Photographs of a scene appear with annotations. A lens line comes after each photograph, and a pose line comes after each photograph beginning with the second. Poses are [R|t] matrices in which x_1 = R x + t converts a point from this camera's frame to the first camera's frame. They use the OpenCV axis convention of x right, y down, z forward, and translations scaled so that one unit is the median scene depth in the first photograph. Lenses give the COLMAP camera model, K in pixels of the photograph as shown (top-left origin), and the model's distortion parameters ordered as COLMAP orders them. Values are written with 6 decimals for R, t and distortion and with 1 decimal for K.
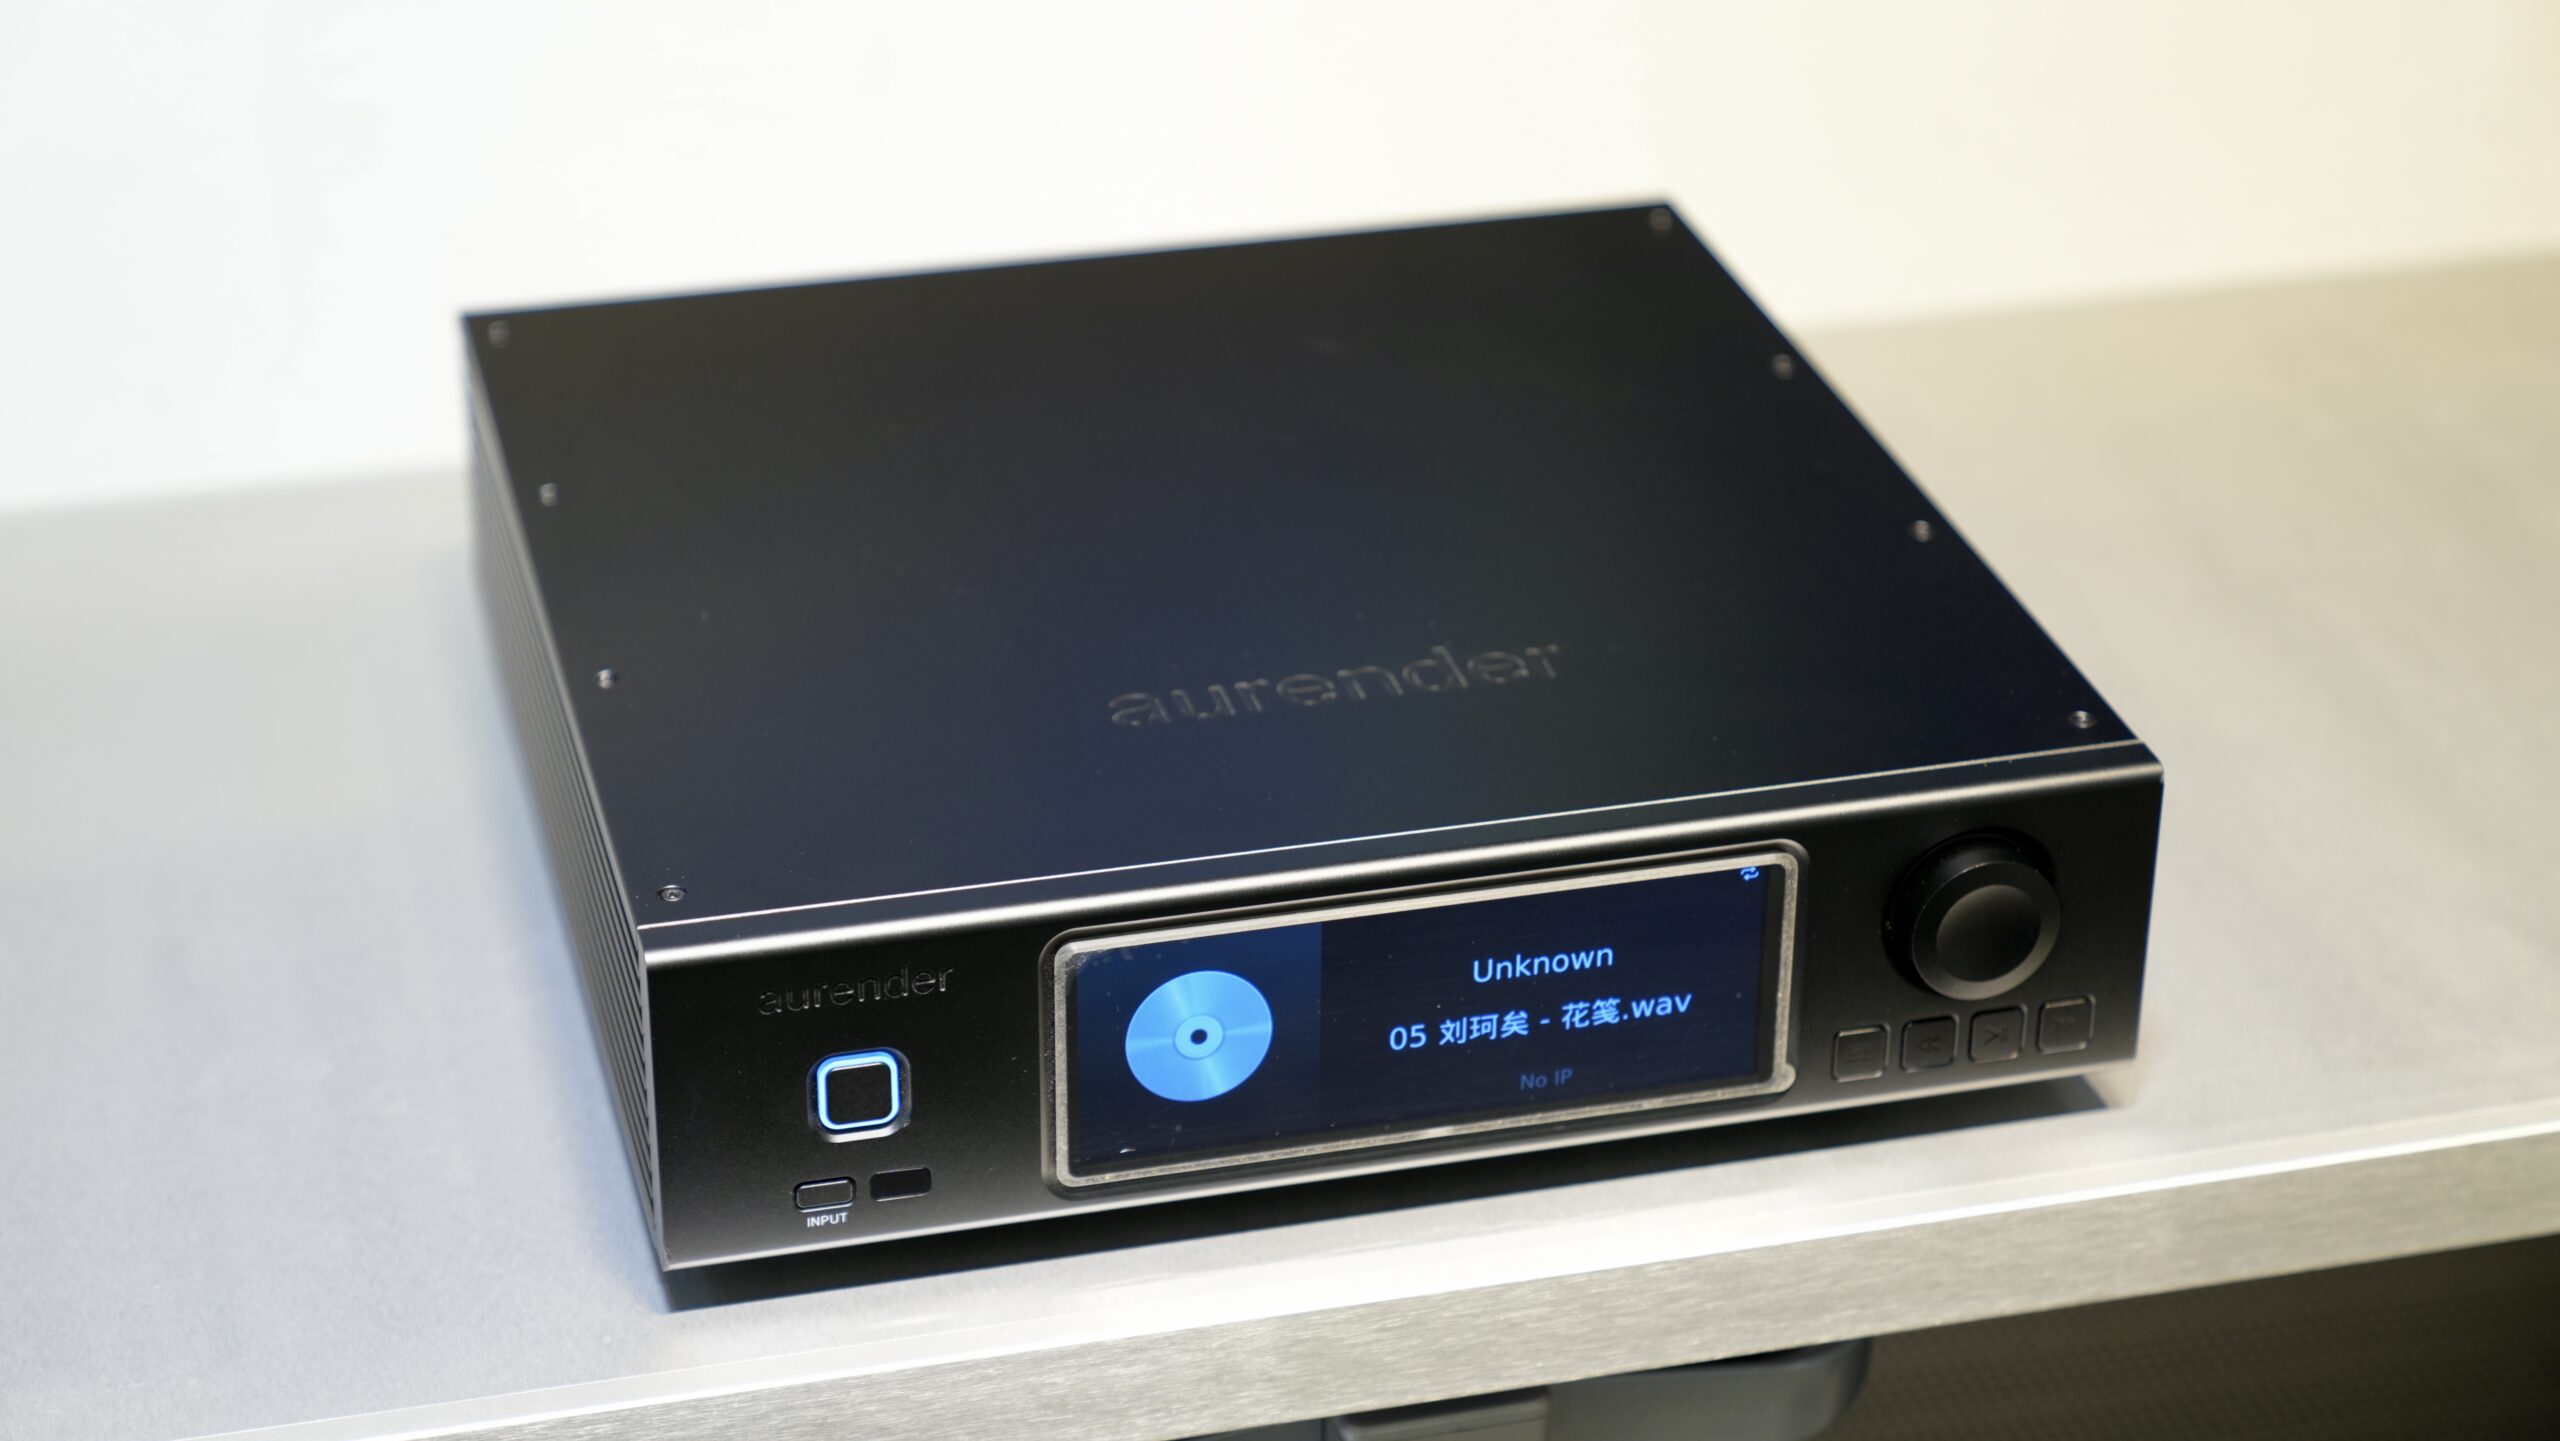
lens RADIAL K [[5025.8, 0, 1280.0], [0, 5025.8, 720.5], [0, 0, 1]] dist [0.036705, -0.101348]
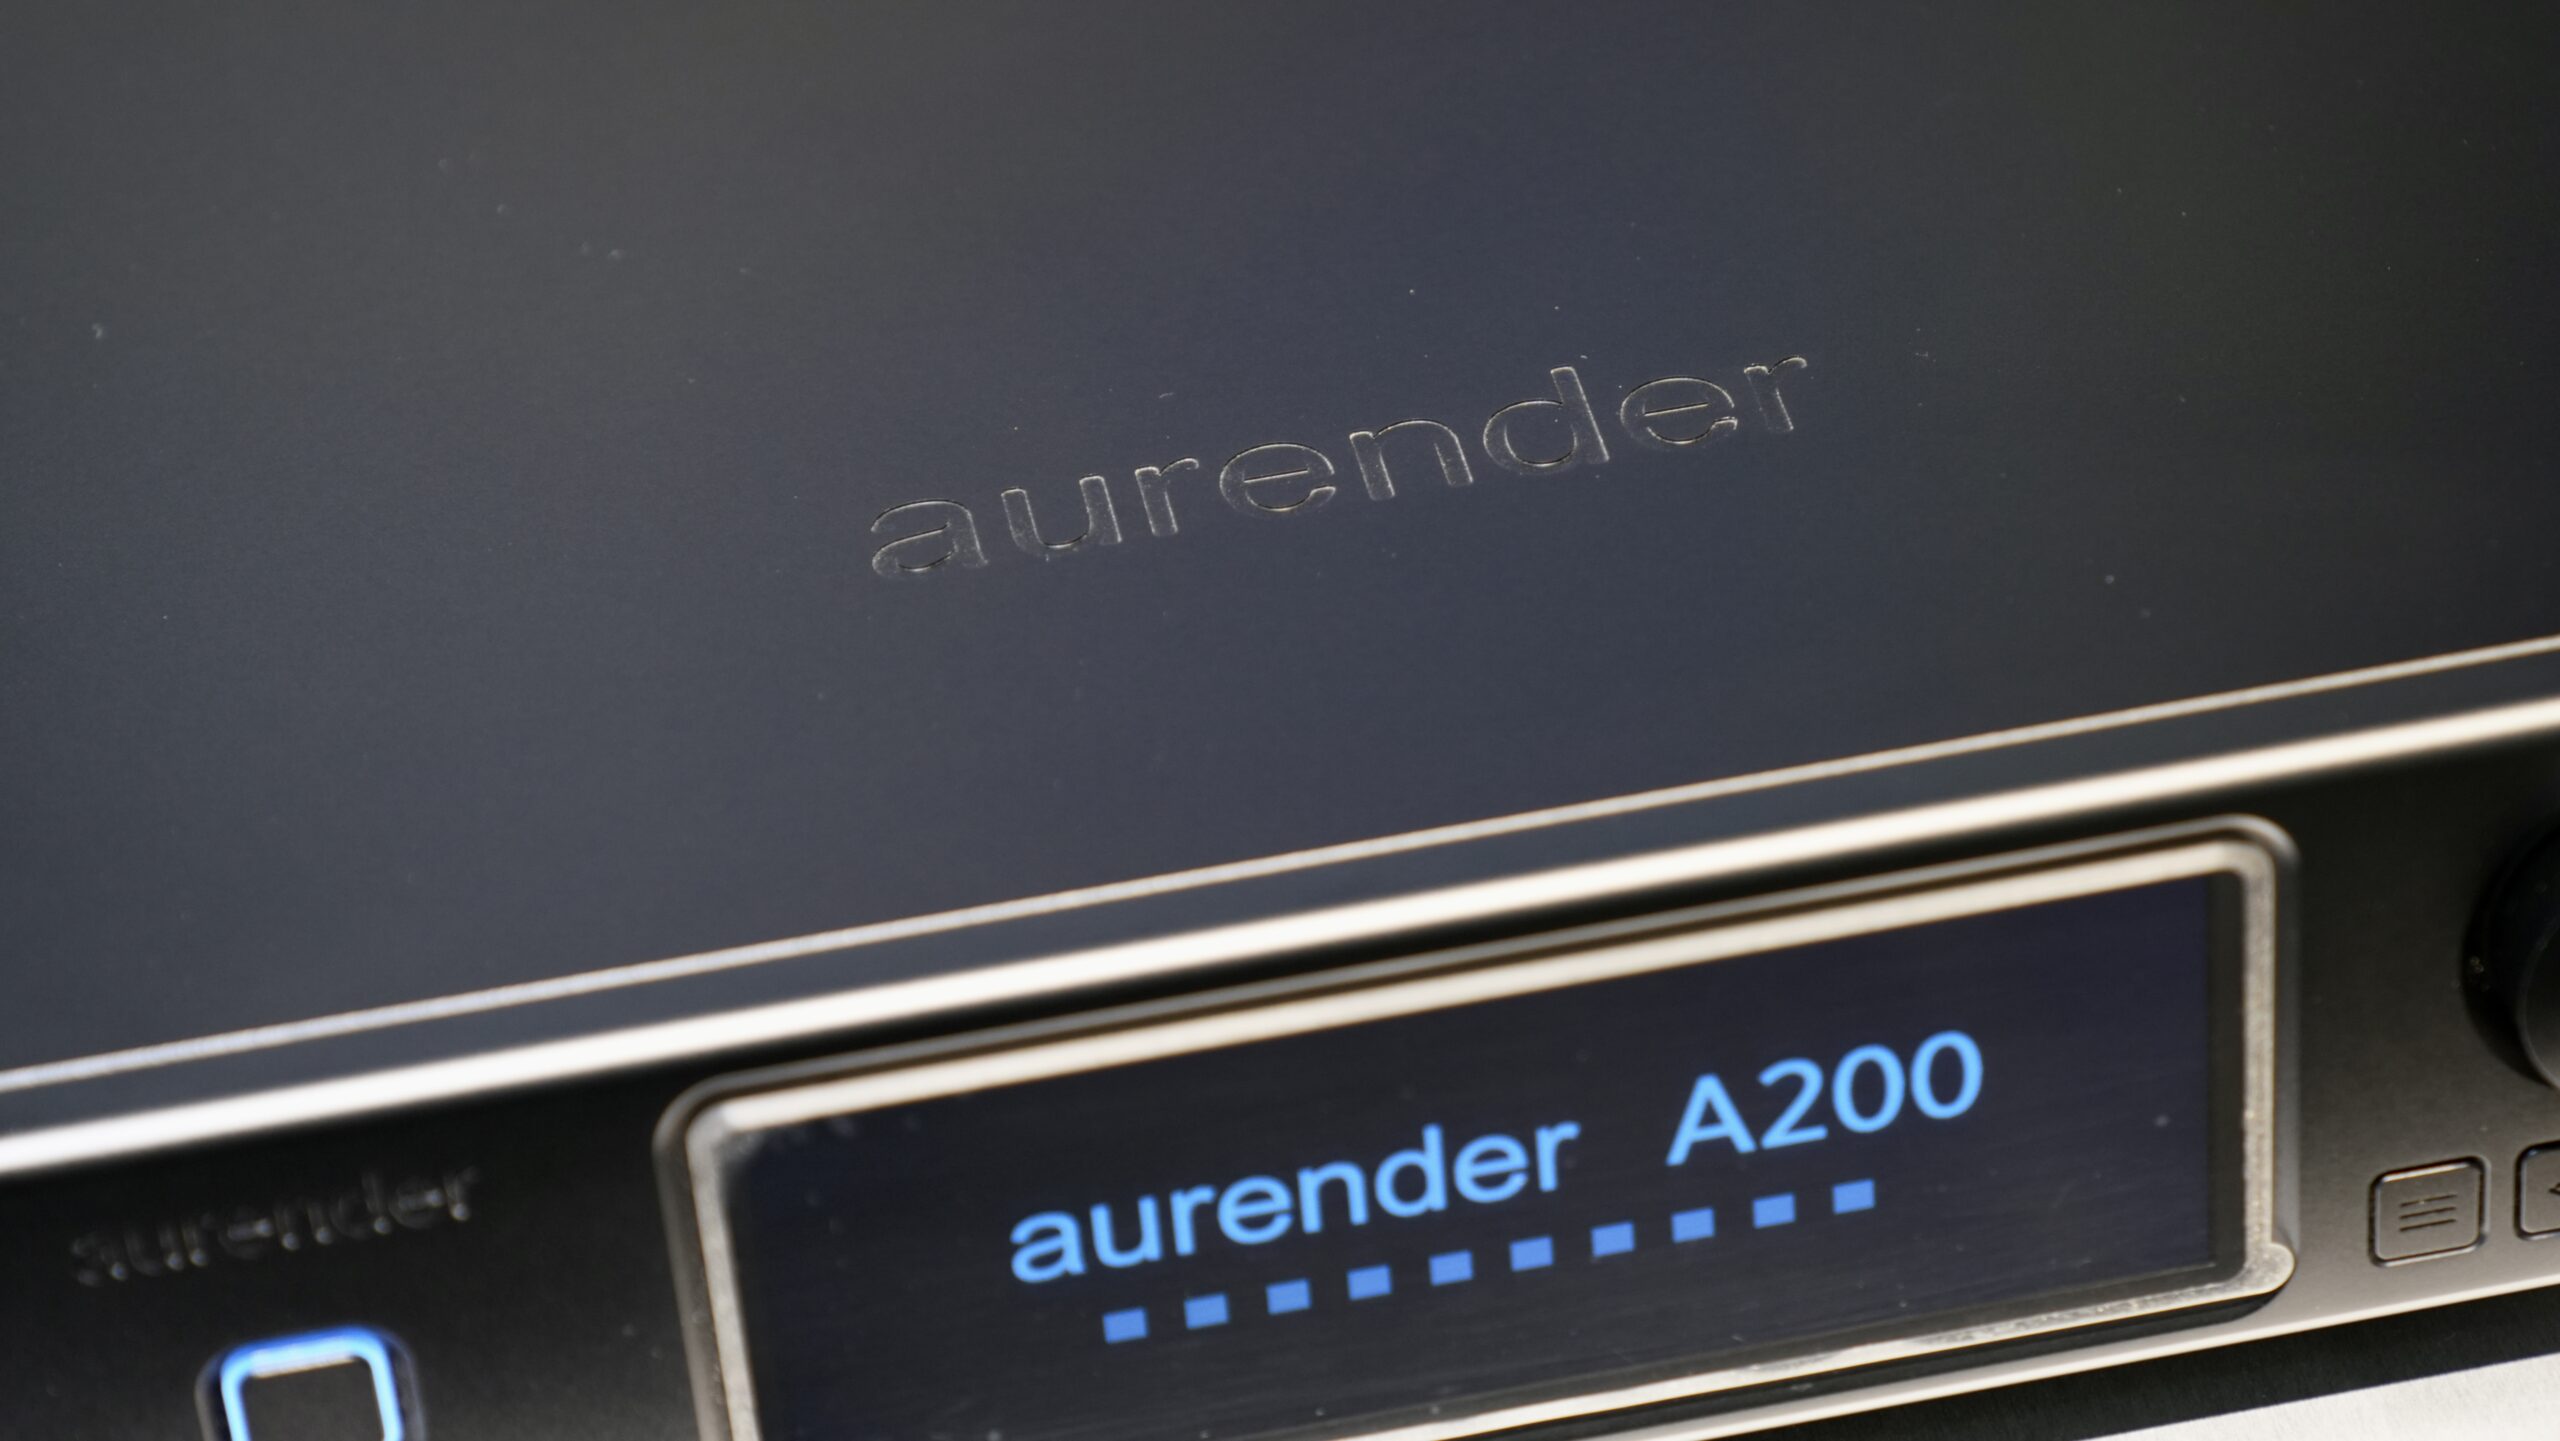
lens RADIAL K [[7389.5, 0, 1280.0], [0, 7389.5, 720.5], [0, 0, 1]] dist [-0.092303, 0.384420]
pose [[0.993408, -0.023148, -0.112267, 0.088123], [0.038647, 0.989690, 0.137911, -0.084250], [0.107917, -0.141341, 0.984061, 0.304586]]
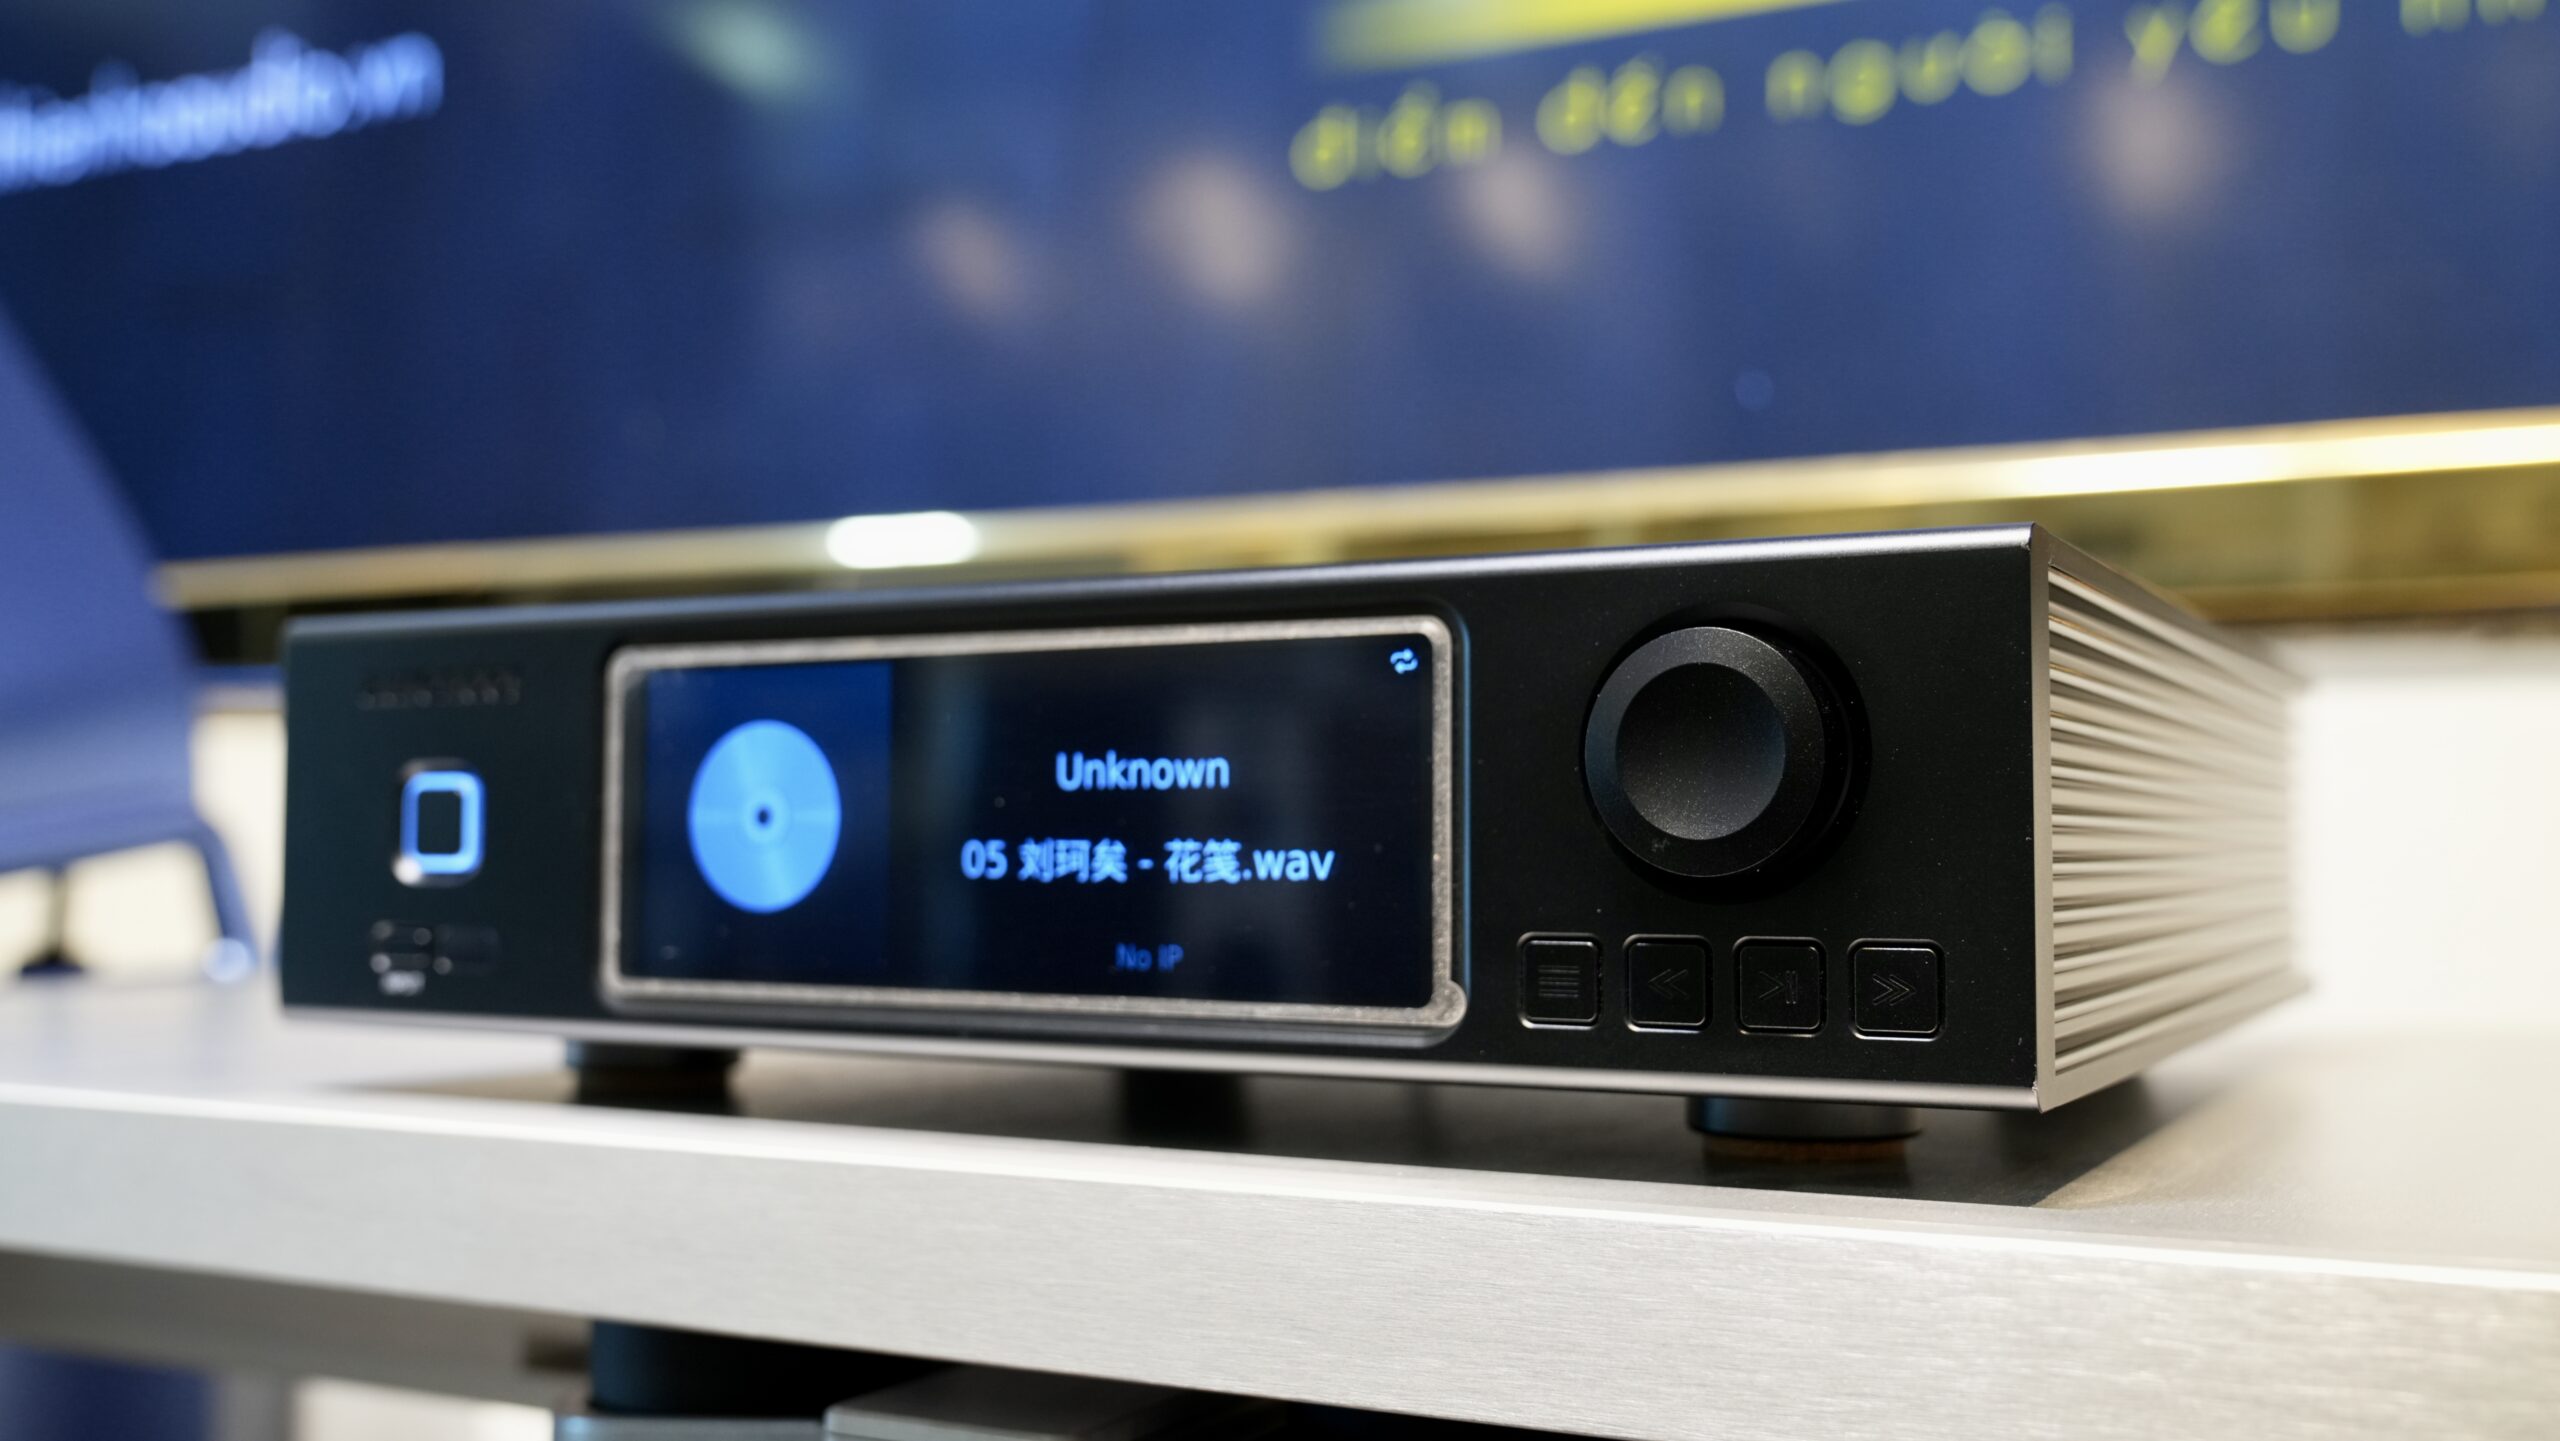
lens RADIAL K [[2547.4, 0, 1280.0], [0, 2547.4, 720.5], [0, 0, 1]] dist [-0.001334, -0.004114]
pose [[0.733945, -0.039707, -0.678047, 0.320267], [-0.318837, 0.861321, -0.395562, 0.182861], [0.599723, 0.506507, 0.619502, 0.772887]]
